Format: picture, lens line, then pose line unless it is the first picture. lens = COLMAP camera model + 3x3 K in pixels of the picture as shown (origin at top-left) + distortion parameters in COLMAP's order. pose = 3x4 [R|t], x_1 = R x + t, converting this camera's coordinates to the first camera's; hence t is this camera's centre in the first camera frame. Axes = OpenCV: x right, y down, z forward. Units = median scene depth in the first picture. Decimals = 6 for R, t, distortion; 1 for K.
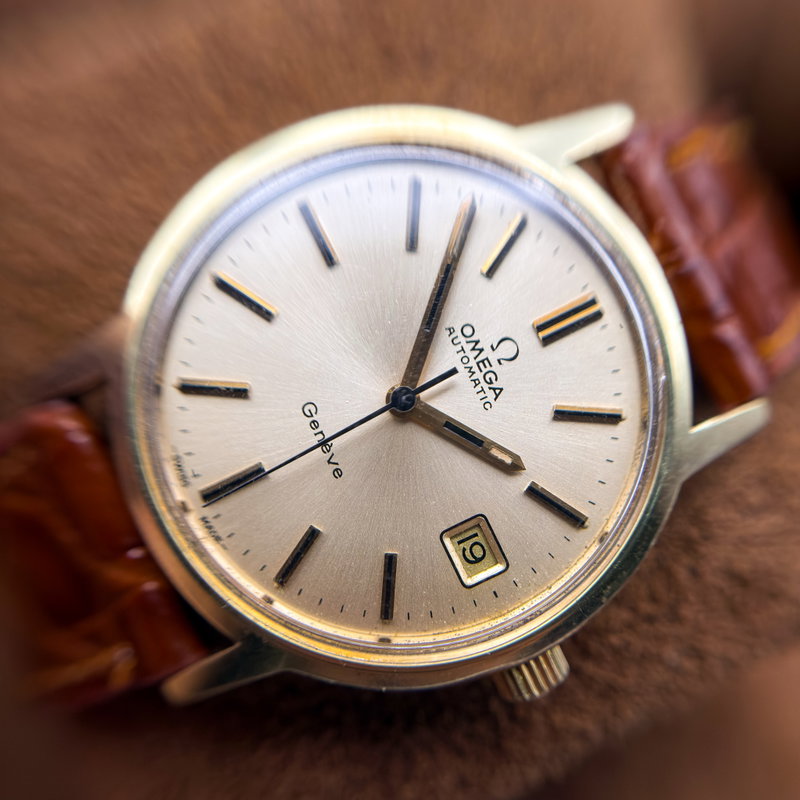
lens RADIAL K [[615.7, 0, 397.4], [0, 615.7, 407.7], [0, 0, 1]] dist [0.204870, 0.000298]
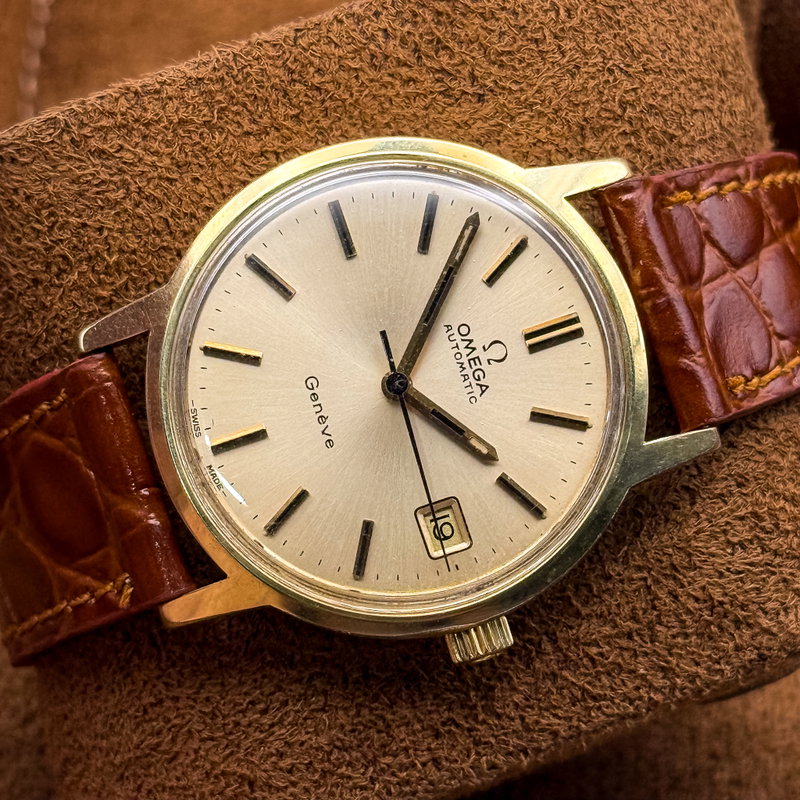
lens RADIAL K [[4338.4, 0, 400.0], [0, 4338.4, 400.0], [0, 0, 1]] dist [-0.079355, 8.114781]
pose [[0.991432, 0.126015, 0.034405, -0.246724], [-0.124780, 0.991533, -0.035961, 0.289180], [-0.038646, 0.031360, 0.998761, -6.667913]]
